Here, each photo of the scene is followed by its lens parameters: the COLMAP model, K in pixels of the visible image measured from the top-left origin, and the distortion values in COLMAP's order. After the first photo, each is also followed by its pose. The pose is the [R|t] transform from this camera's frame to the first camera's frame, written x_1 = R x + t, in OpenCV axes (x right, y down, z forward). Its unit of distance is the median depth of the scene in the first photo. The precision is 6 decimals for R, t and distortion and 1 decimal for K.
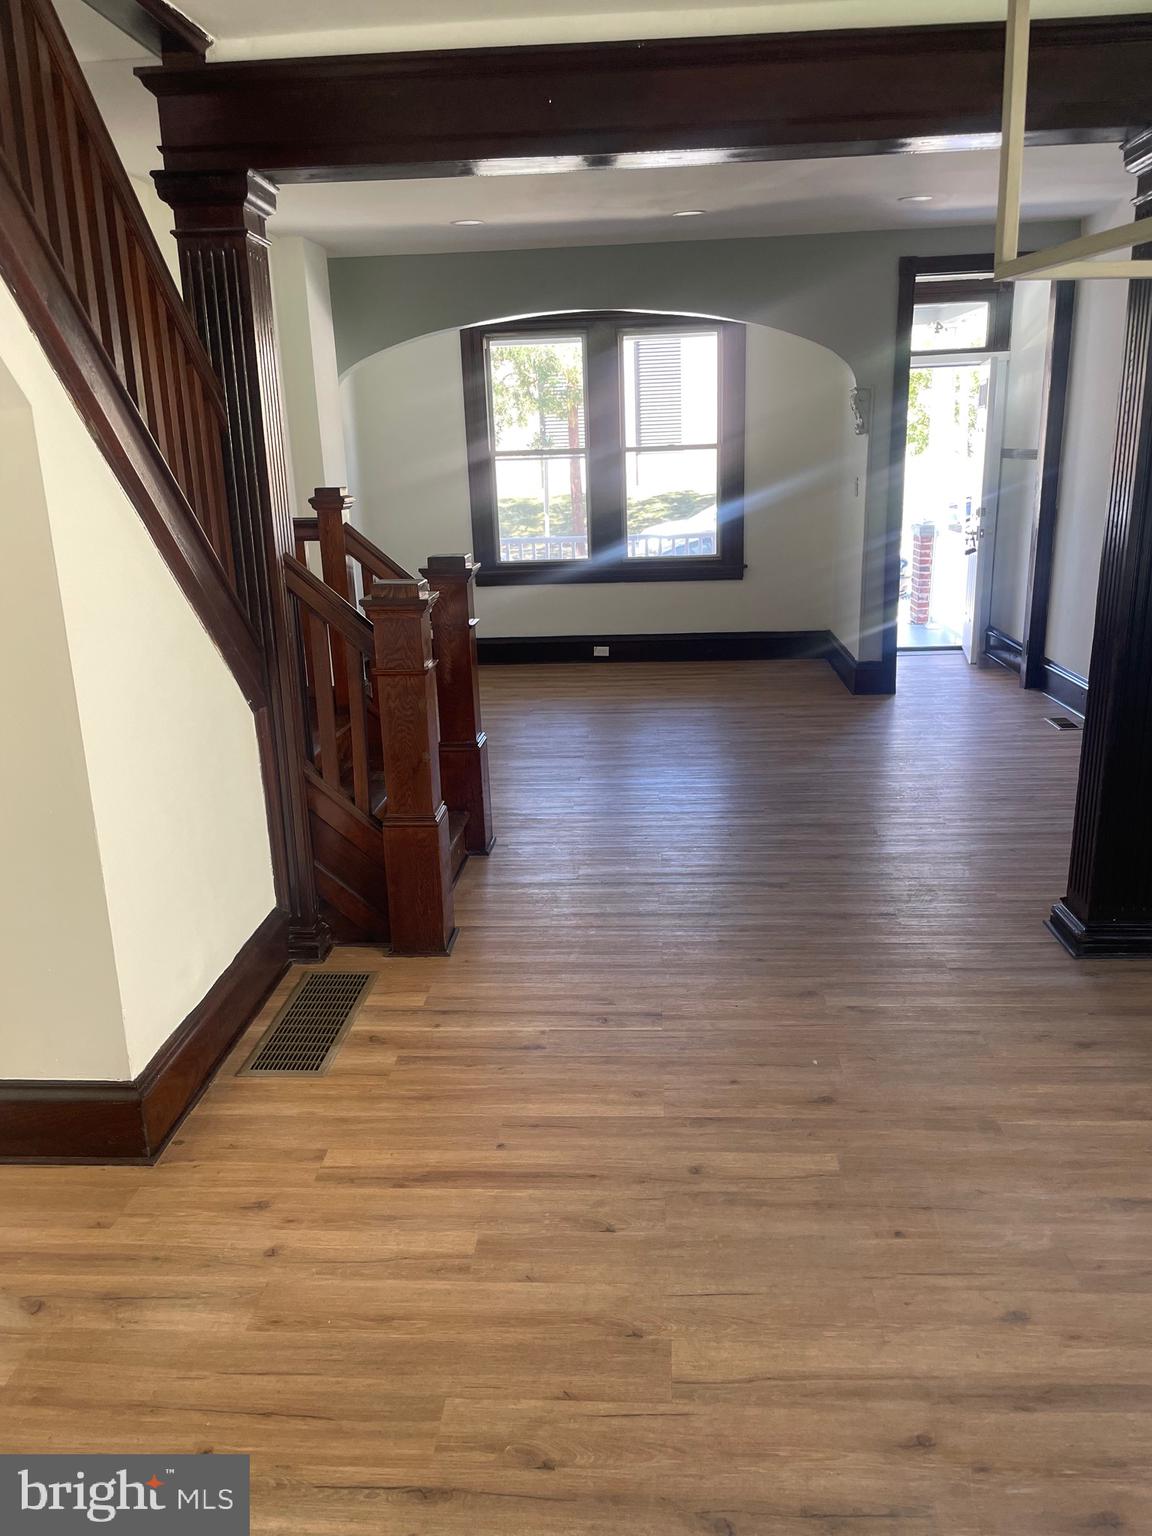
lens RADIAL K [[1163.0, 0, 580.8], [0, 1163.0, 779.5], [0, 0, 1]] dist [0.091694, -0.119814]
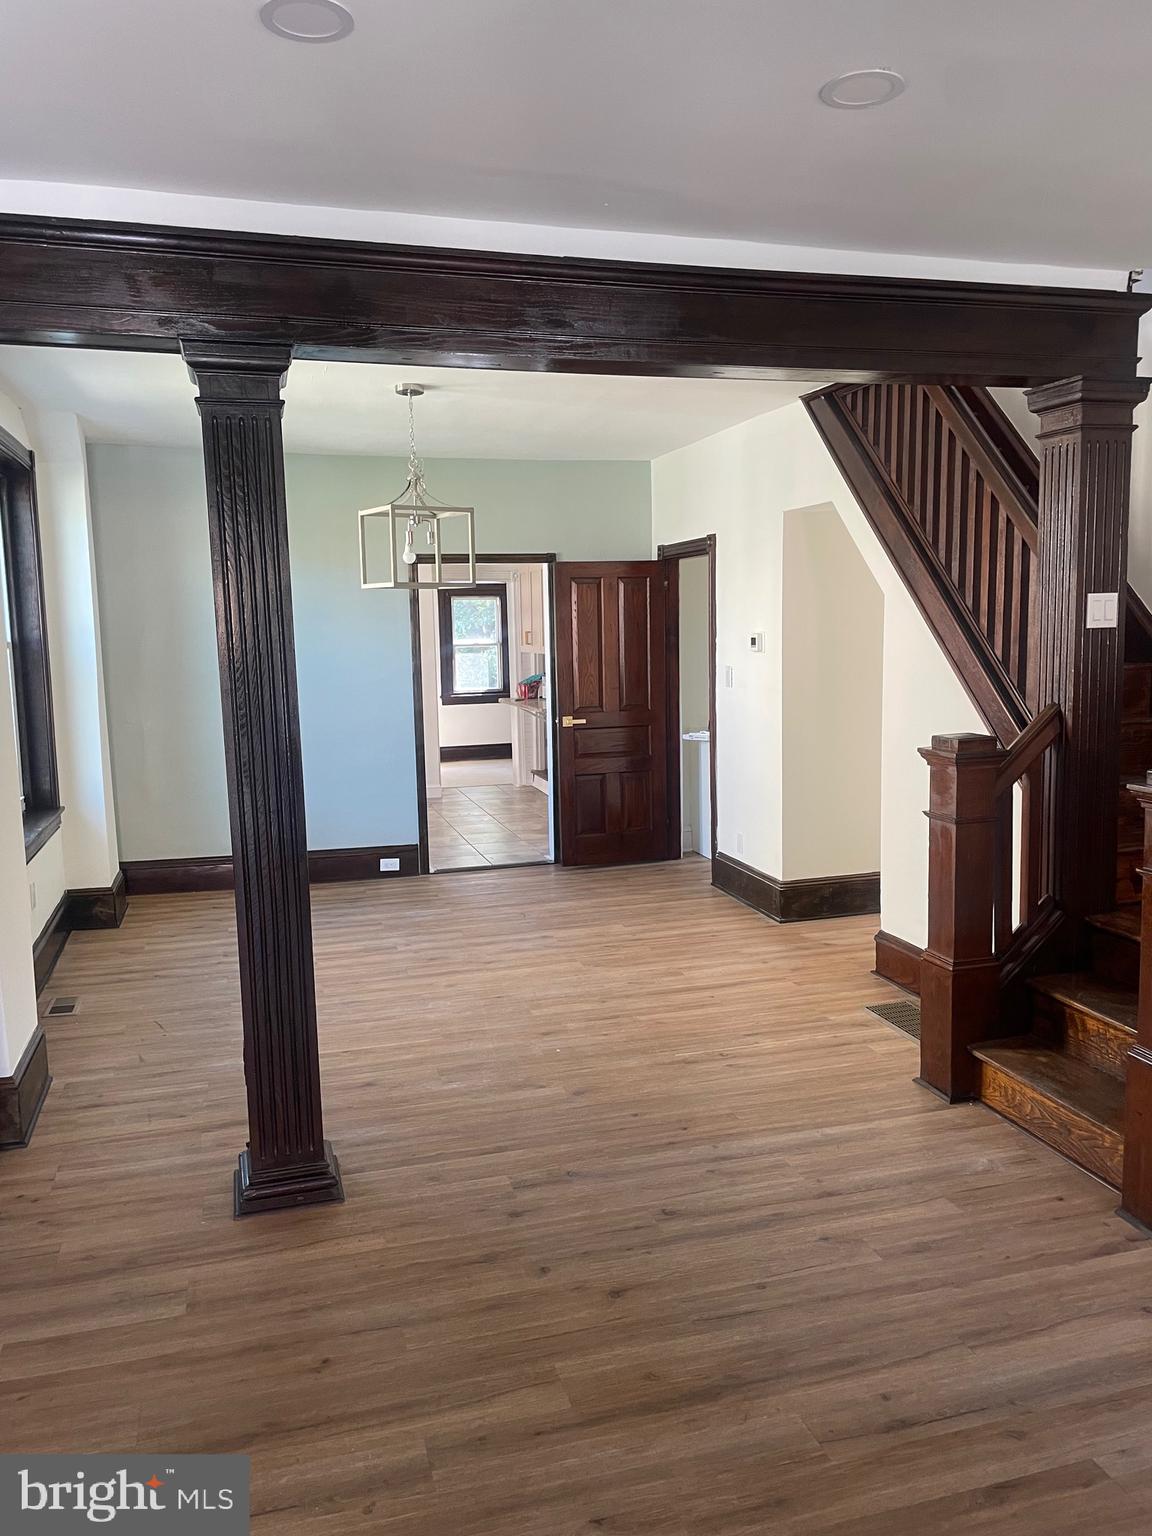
lens RADIAL K [[1161.9, 0, 569.1], [0, 1161.9, 780.8], [0, 0, 1]] dist [0.091239, -0.116486]
pose [[-0.942963, 0.096095, -0.318728, 0.591287], [-0.041211, 0.916370, 0.398206, -0.607912], [0.330338, 0.388628, -0.860142, 2.037760]]
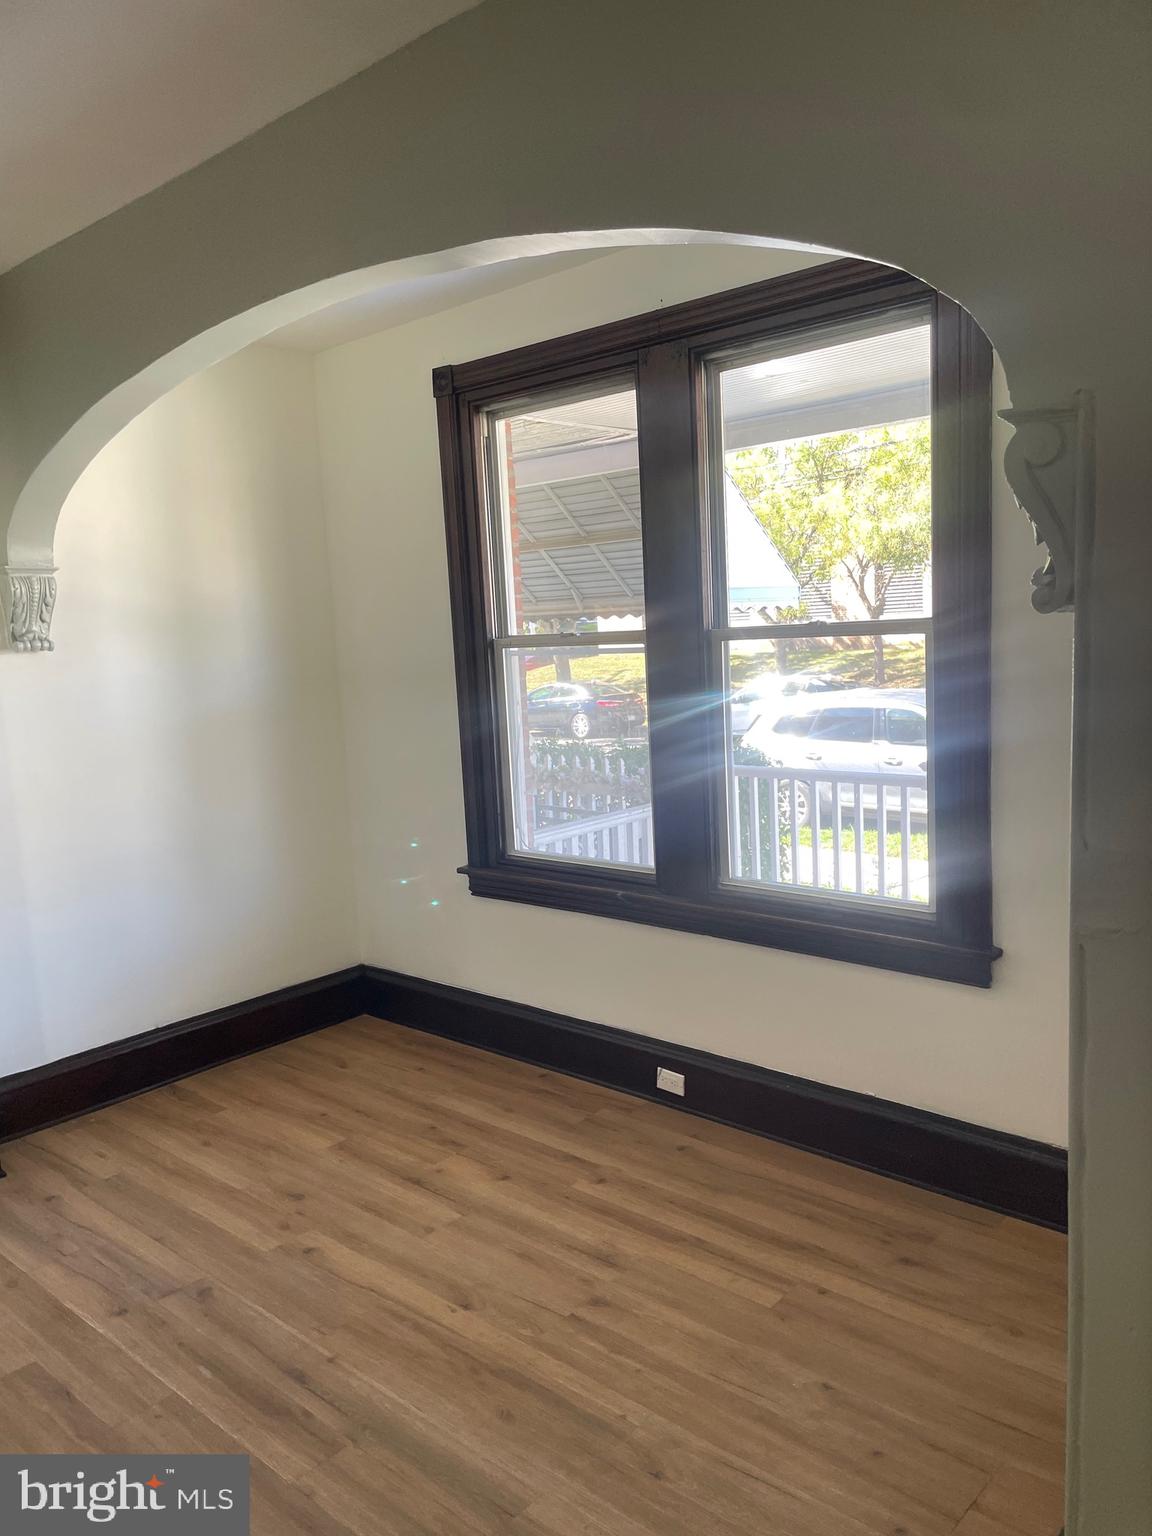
lens RADIAL K [[1161.9, 0, 569.1], [0, 1161.9, 780.8], [0, 0, 1]] dist [0.091239, -0.116486]
pose [[0.780240, 0.077005, -0.620722, 0.685468], [-0.147353, 0.987090, -0.062766, -0.516240], [0.607876, 0.140438, 0.781514, 1.713785]]
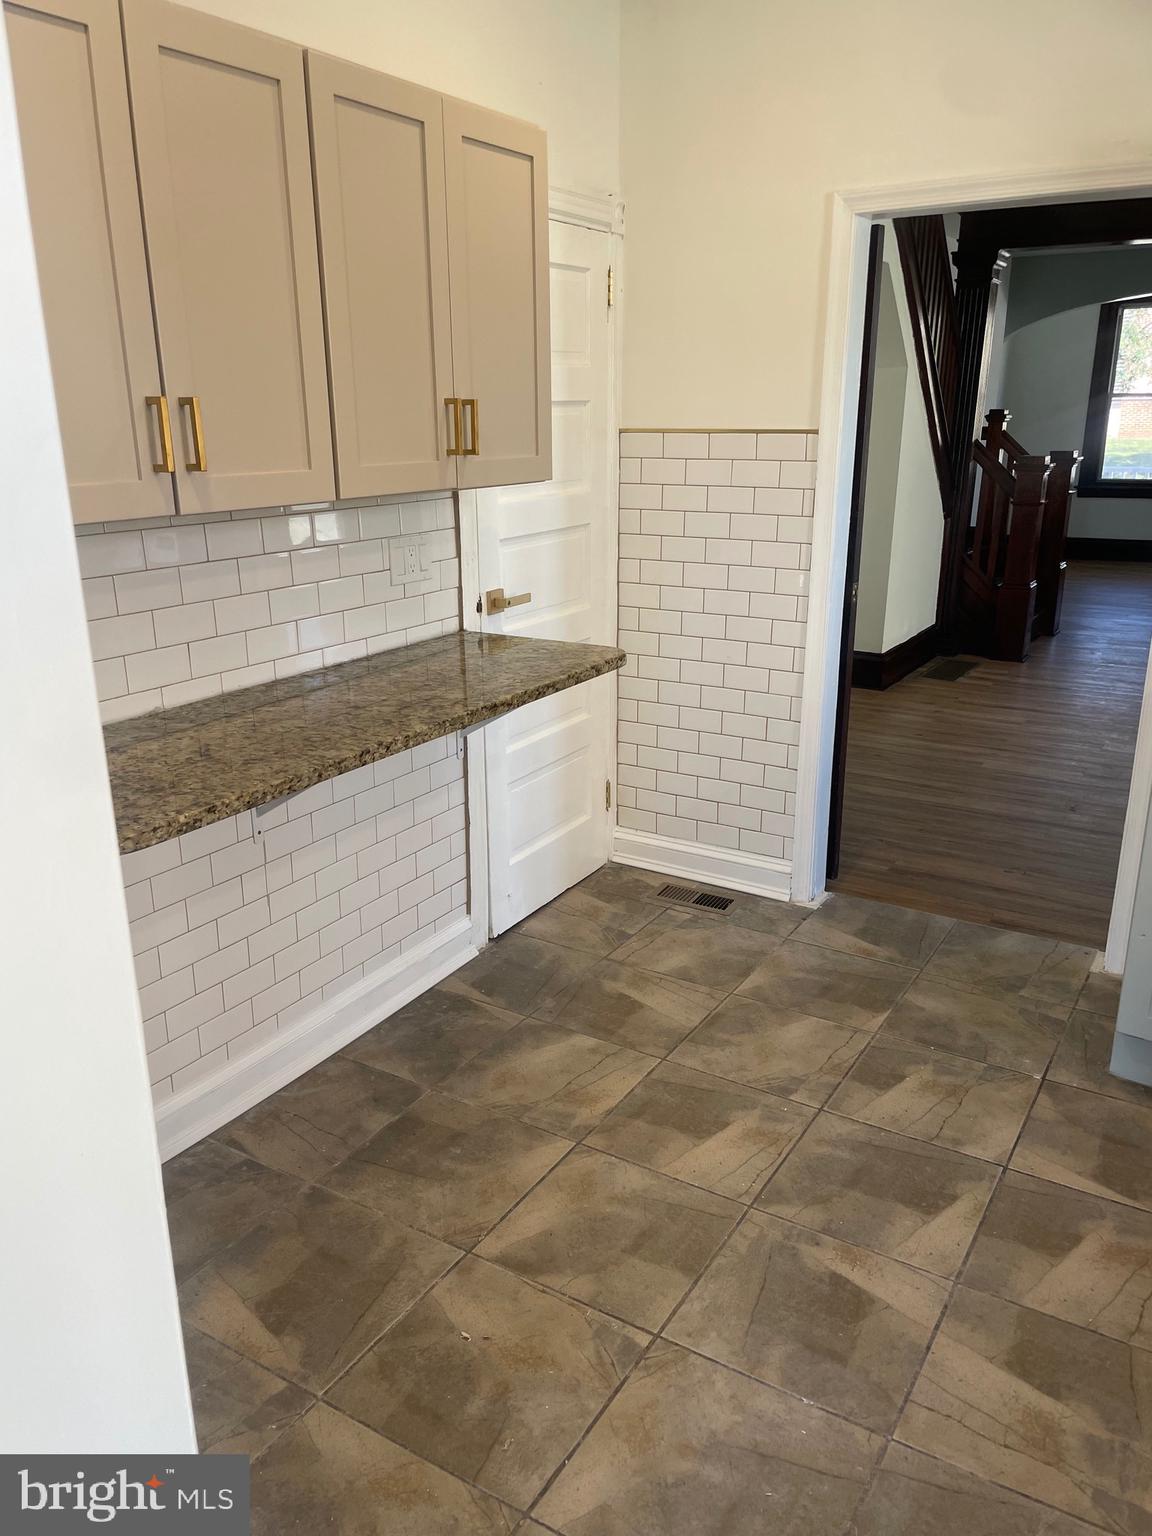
lens RADIAL K [[1161.9, 0, 569.1], [0, 1161.9, 780.8], [0, 0, 1]] dist [0.091239, -0.116486]
pose [[0.880094, 0.169187, -0.443633, 0.134228], [-0.151007, 0.985584, 0.076297, 0.362170], [0.450146, -0.000157, 0.892955, -1.195820]]
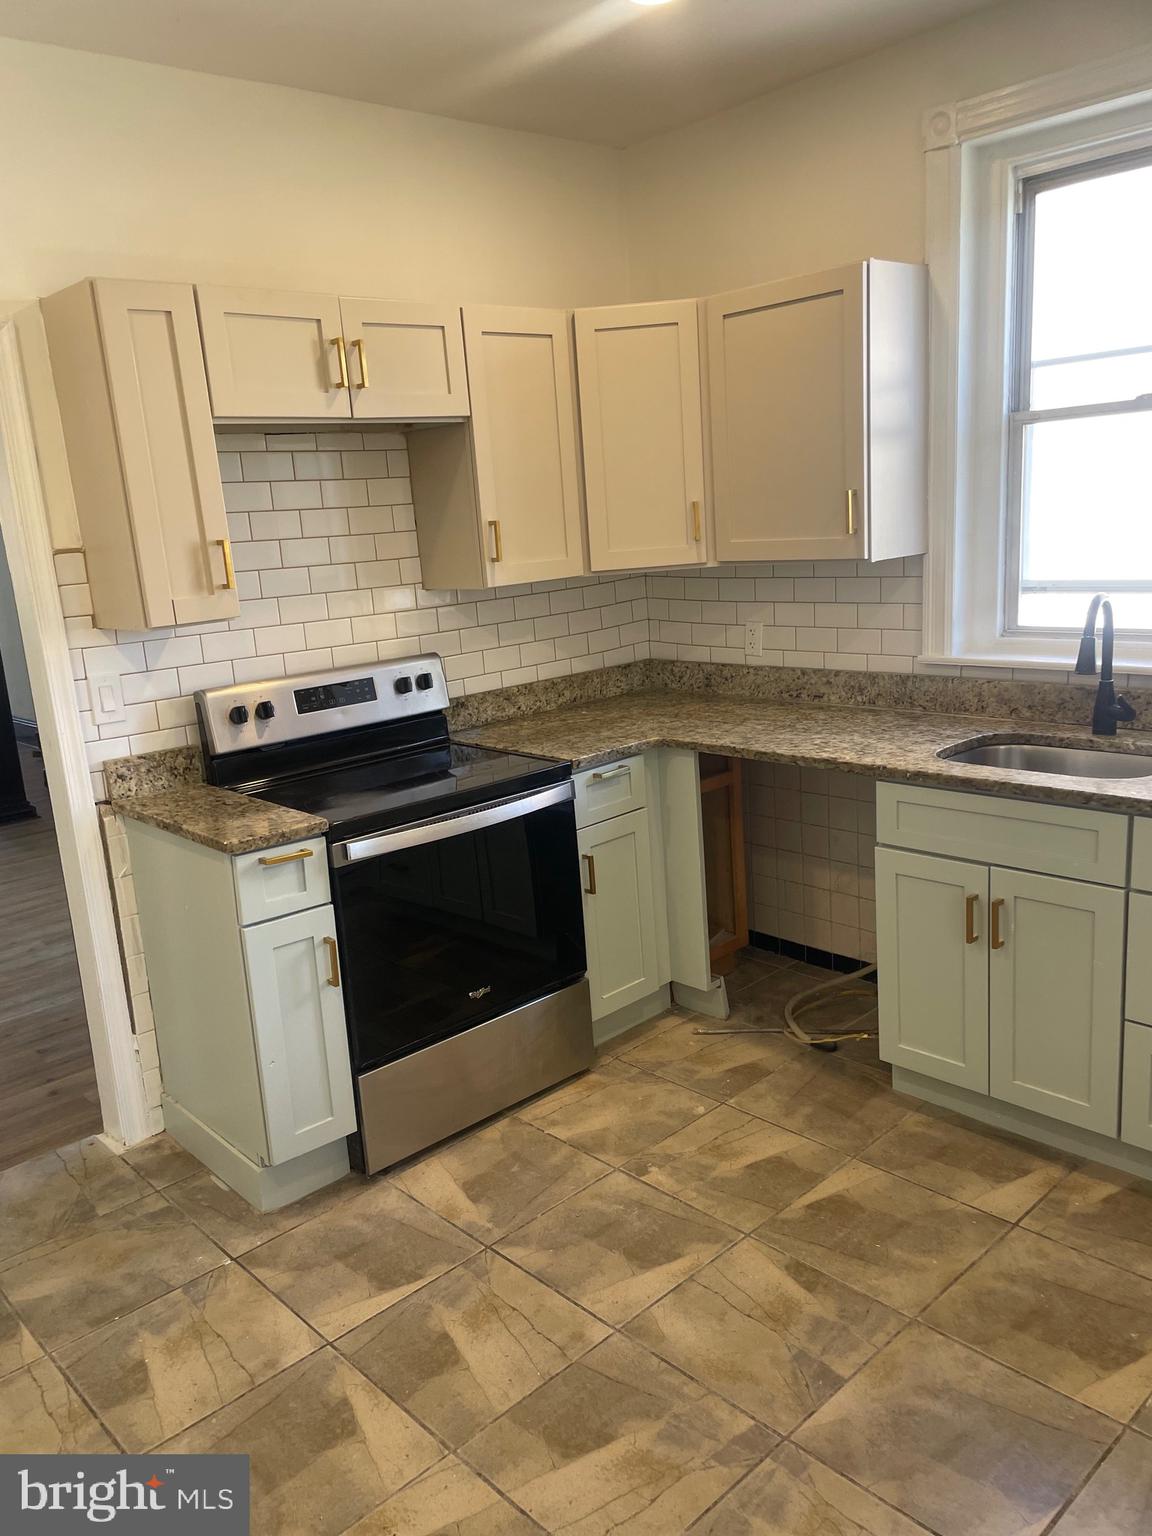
lens RADIAL K [[1161.9, 0, 569.1], [0, 1161.9, 780.8], [0, 0, 1]] dist [0.091239, -0.116486]
pose [[0.692372, -0.176748, 0.699558, -0.252061], [0.239671, 0.970821, 0.008076, 0.321327], [-0.680572, 0.162072, 0.714531, -1.055848]]
